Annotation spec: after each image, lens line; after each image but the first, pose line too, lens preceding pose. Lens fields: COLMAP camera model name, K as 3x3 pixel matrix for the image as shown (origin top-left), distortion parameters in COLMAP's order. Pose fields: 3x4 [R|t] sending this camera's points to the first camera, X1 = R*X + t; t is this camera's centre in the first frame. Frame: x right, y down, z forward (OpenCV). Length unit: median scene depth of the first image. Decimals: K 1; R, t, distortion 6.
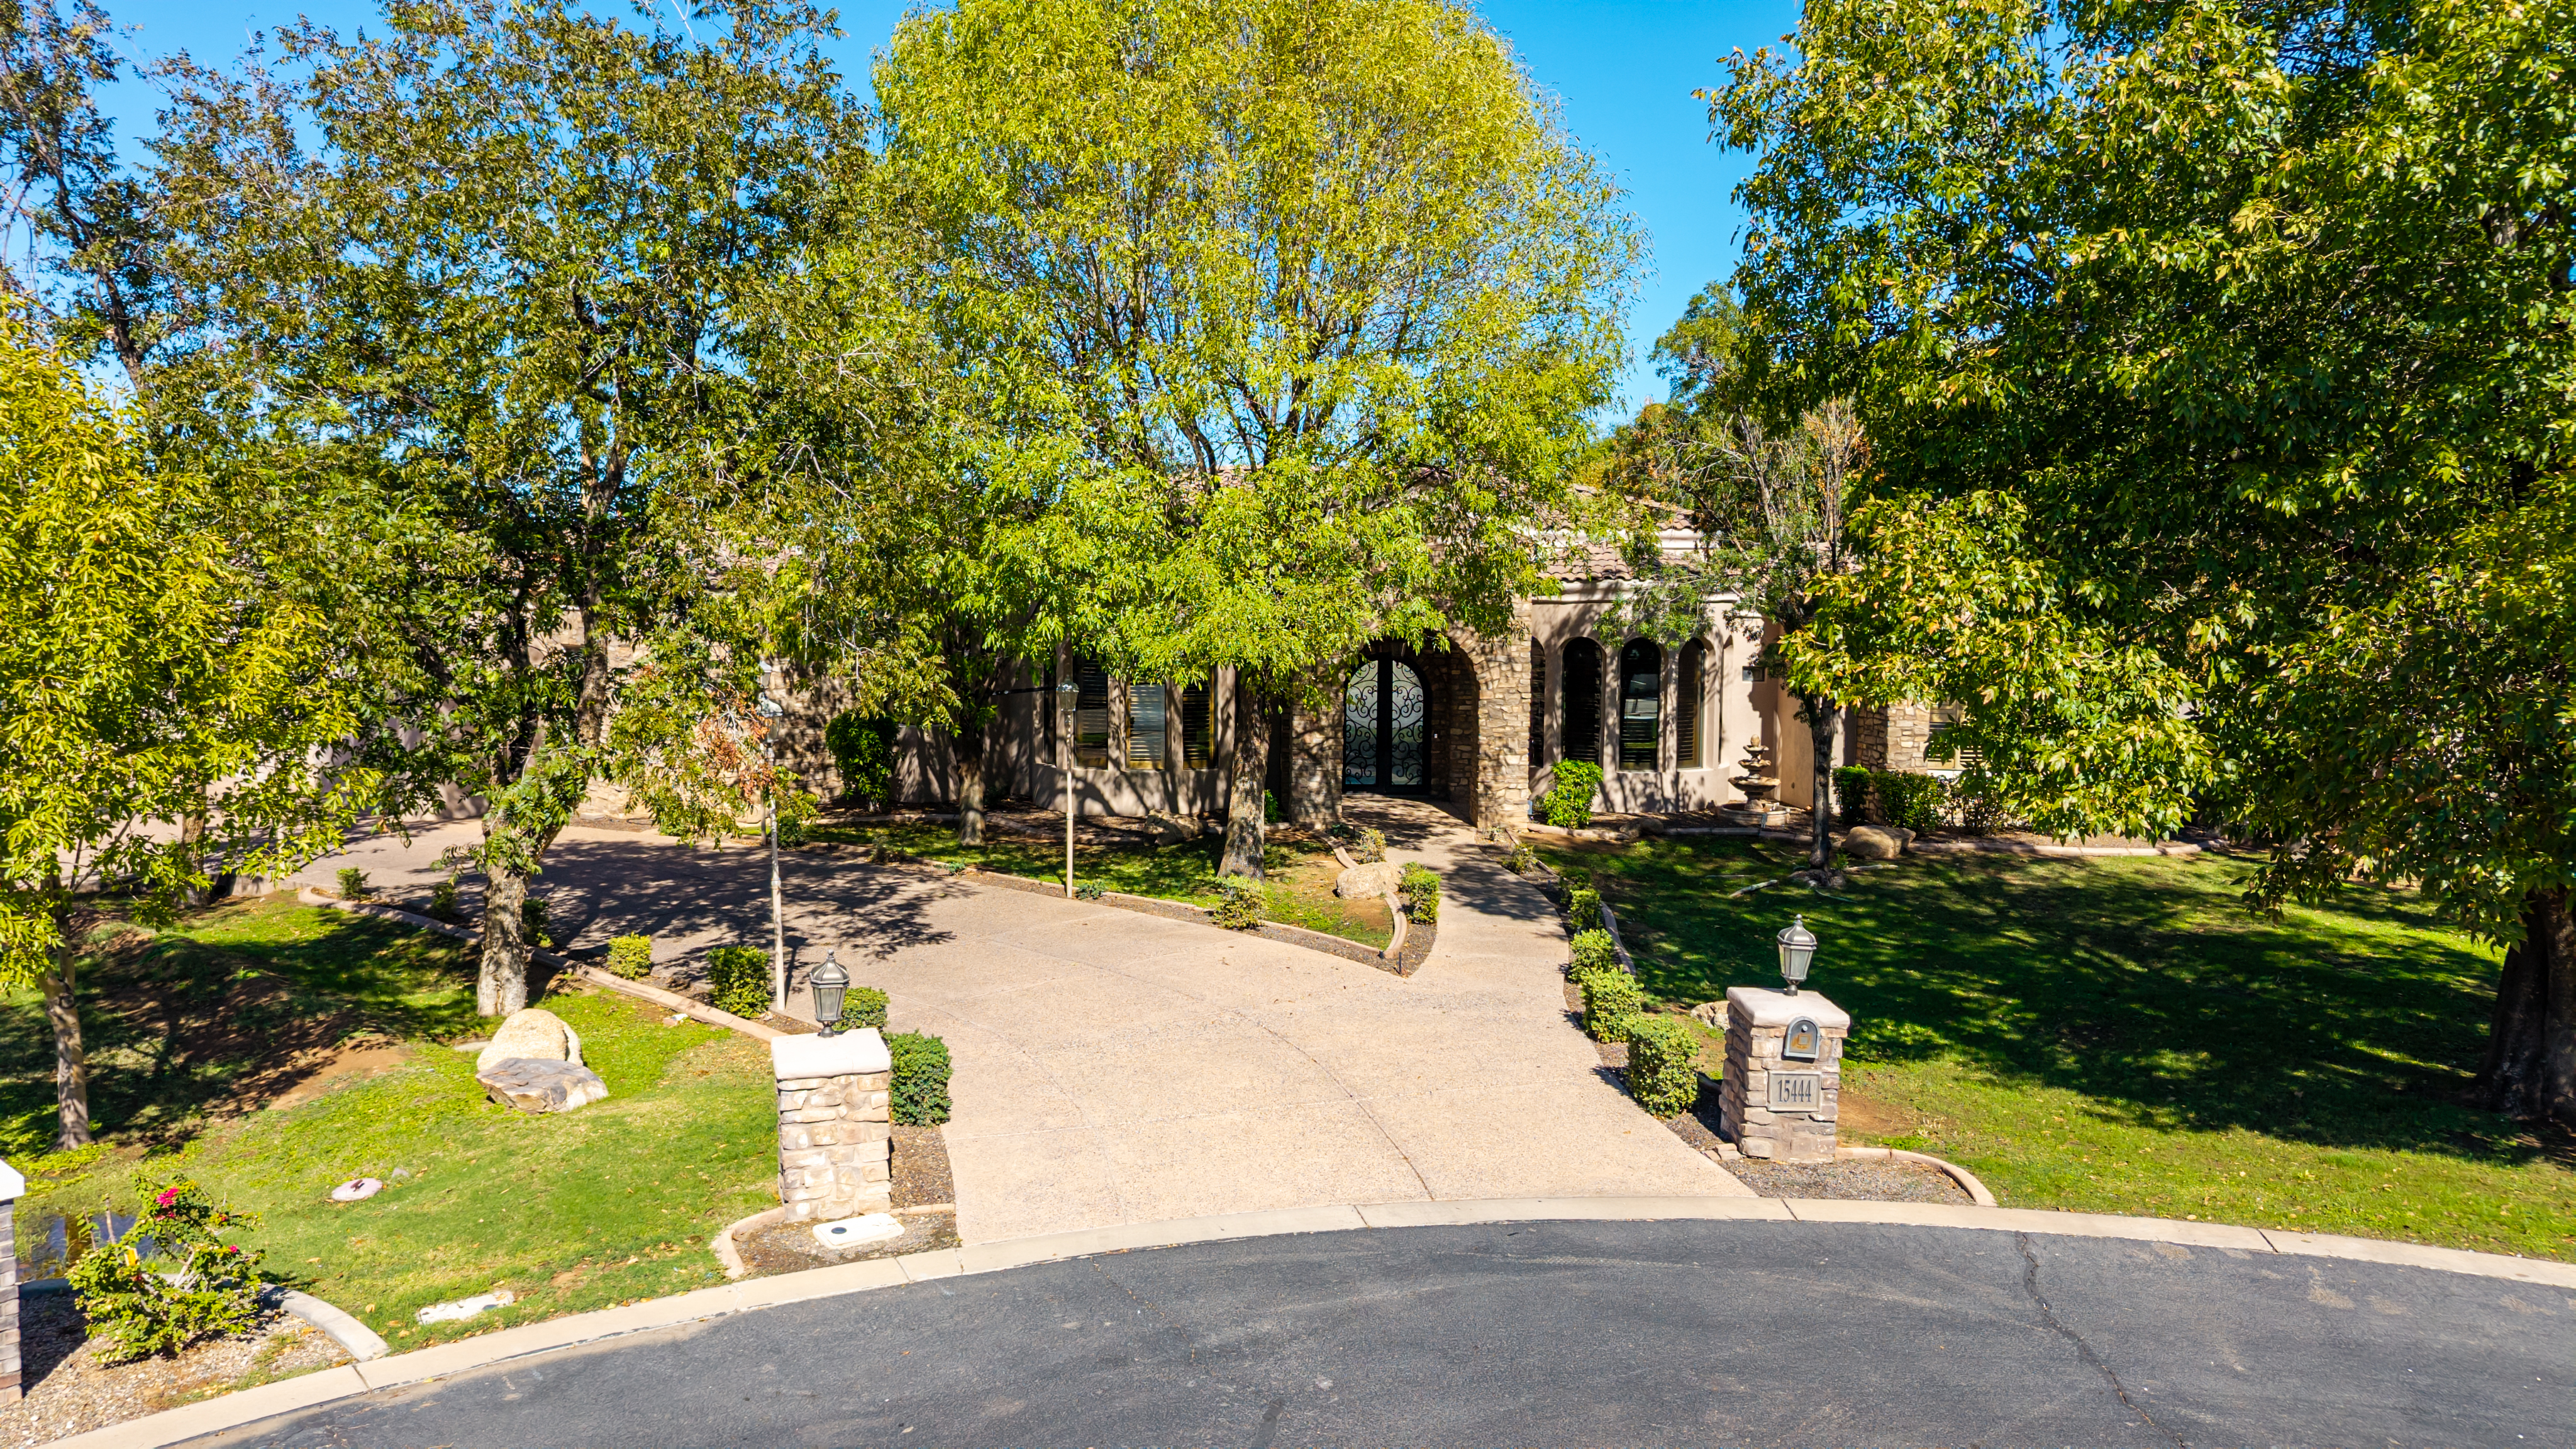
lens RADIAL K [[1729.1, 0, 1275.4], [0, 1729.1, 729.4], [0, 0, 1]] dist [0.011096, -0.019573]
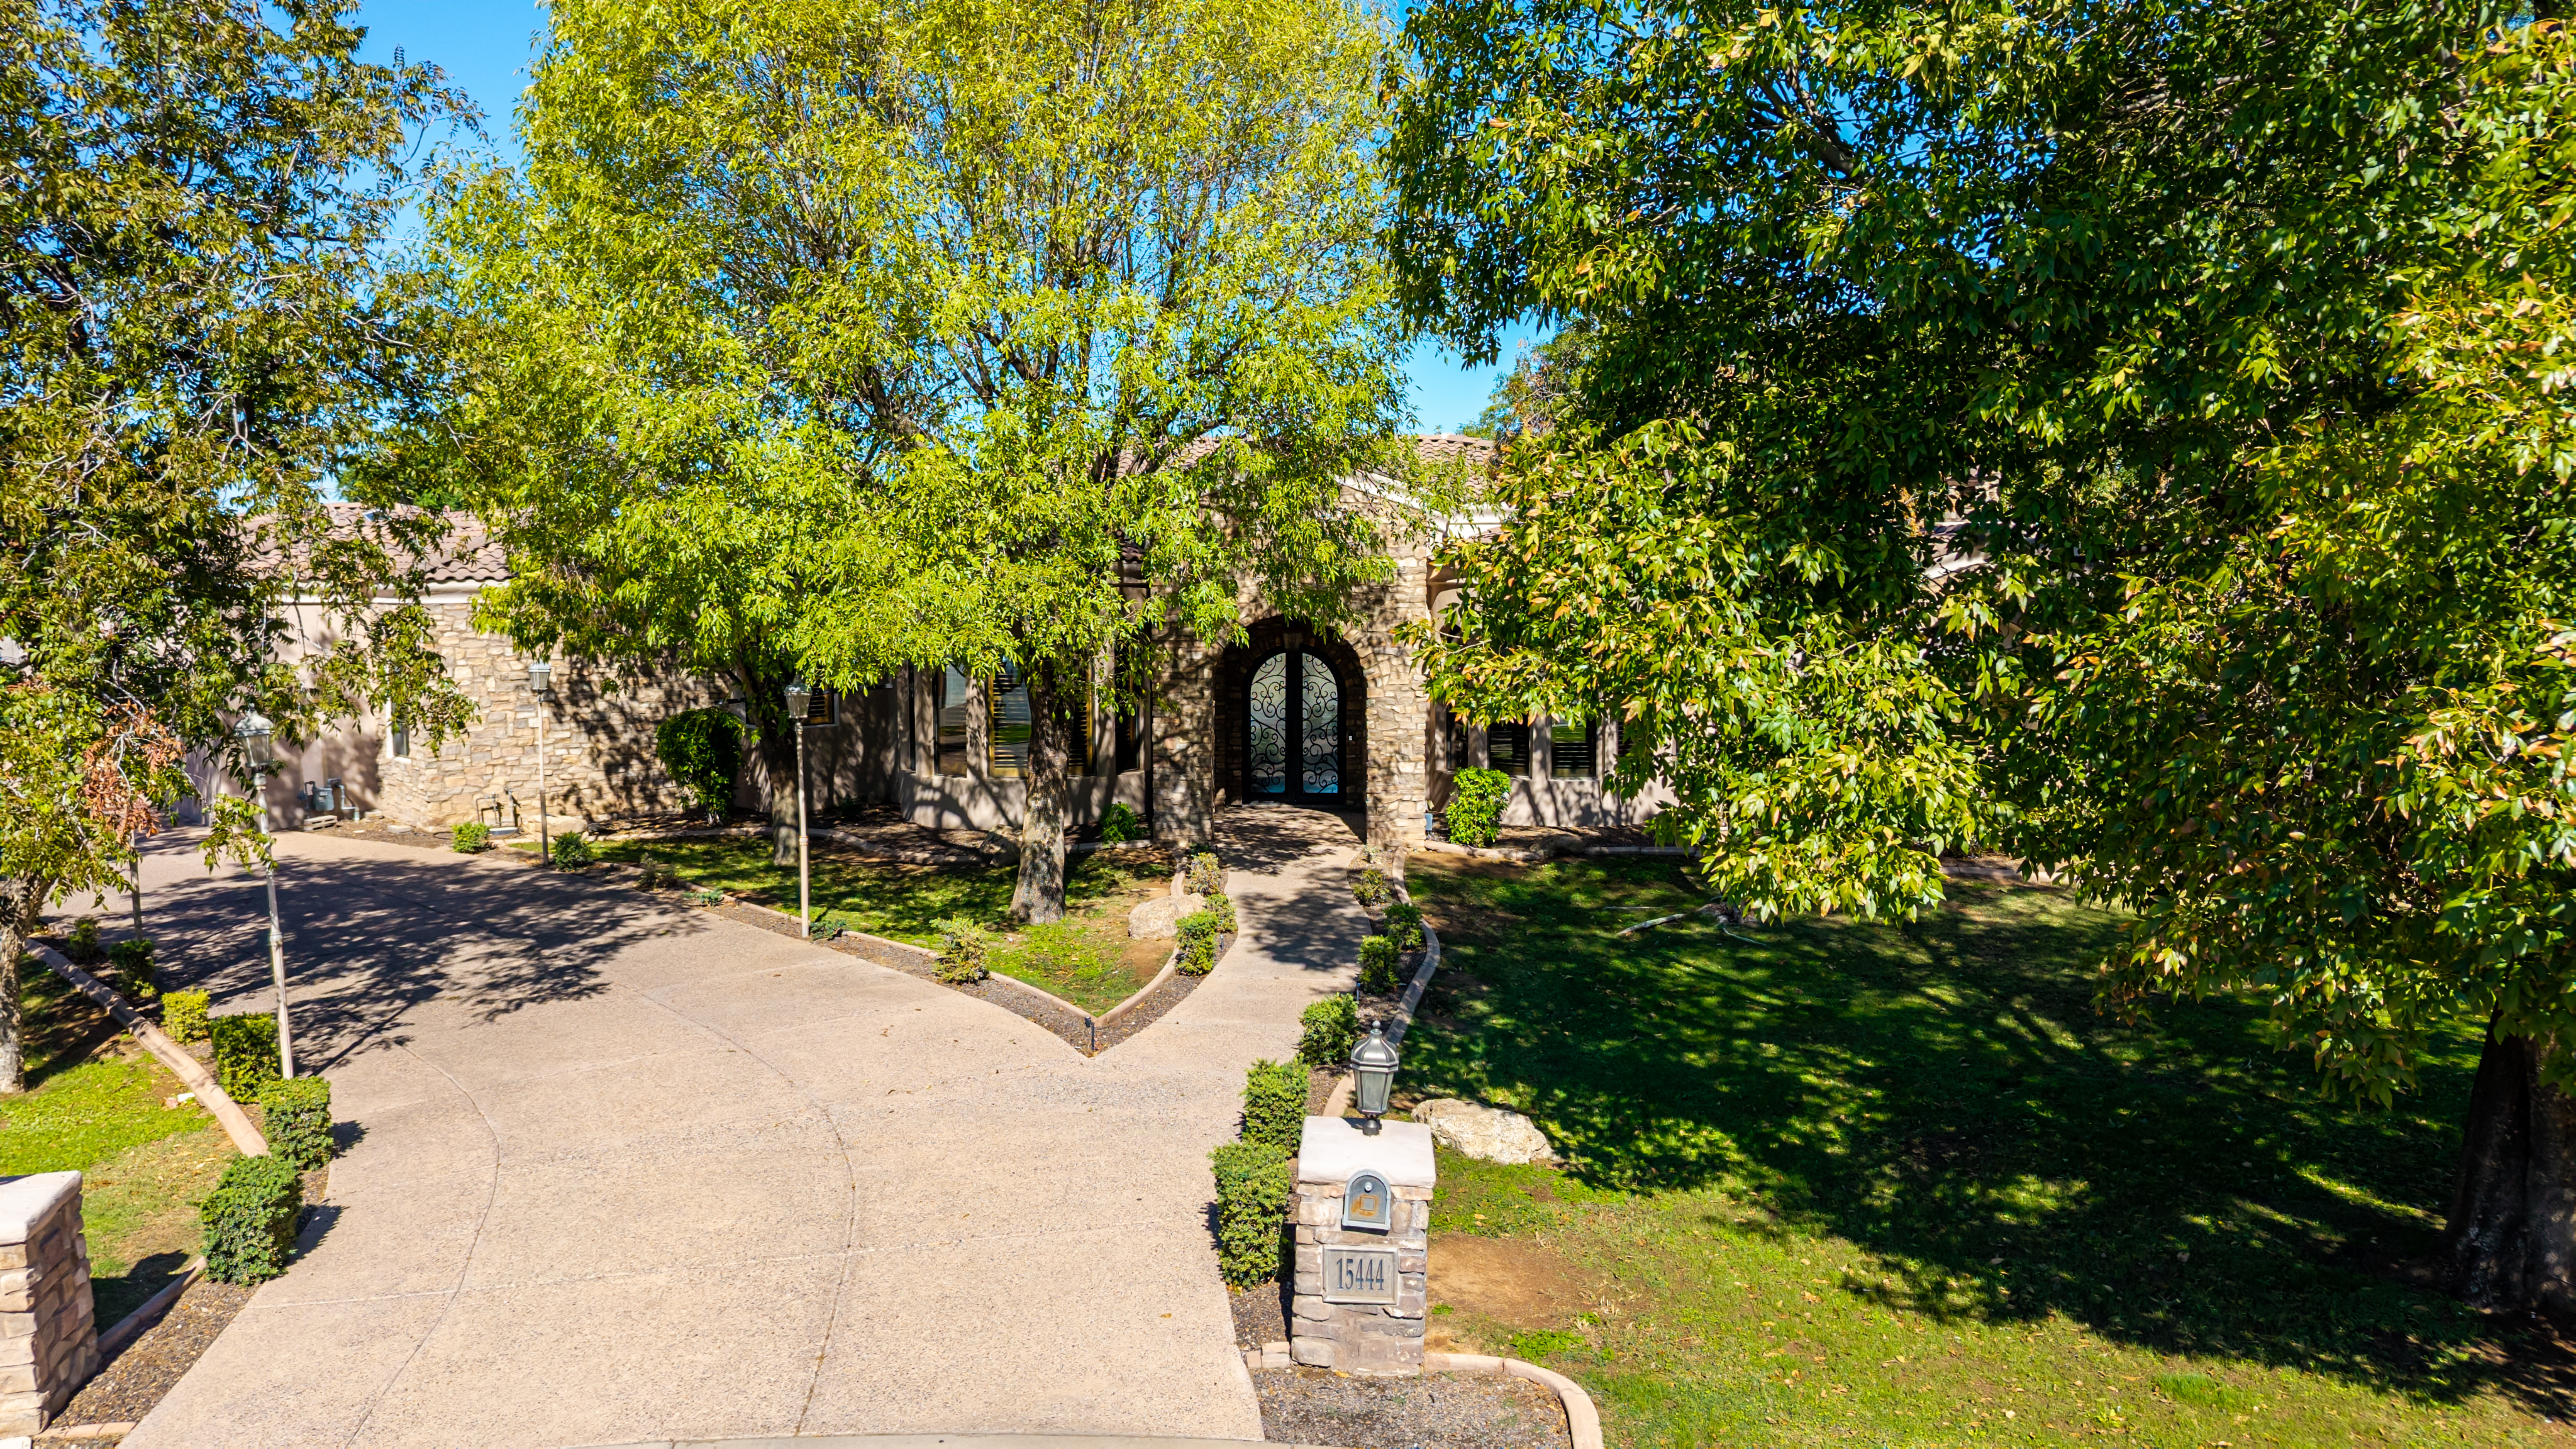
lens RADIAL K [[1729.1, 0, 1292.8], [0, 1729.1, 712.5], [0, 0, 1]] dist [0.011096, -0.019573]
pose [[0.996922, -0.003234, -0.078335, 0.209001], [0.003025, 0.999992, -0.002794, -0.011076], [0.078343, 0.002549, 0.996923, 0.188389]]
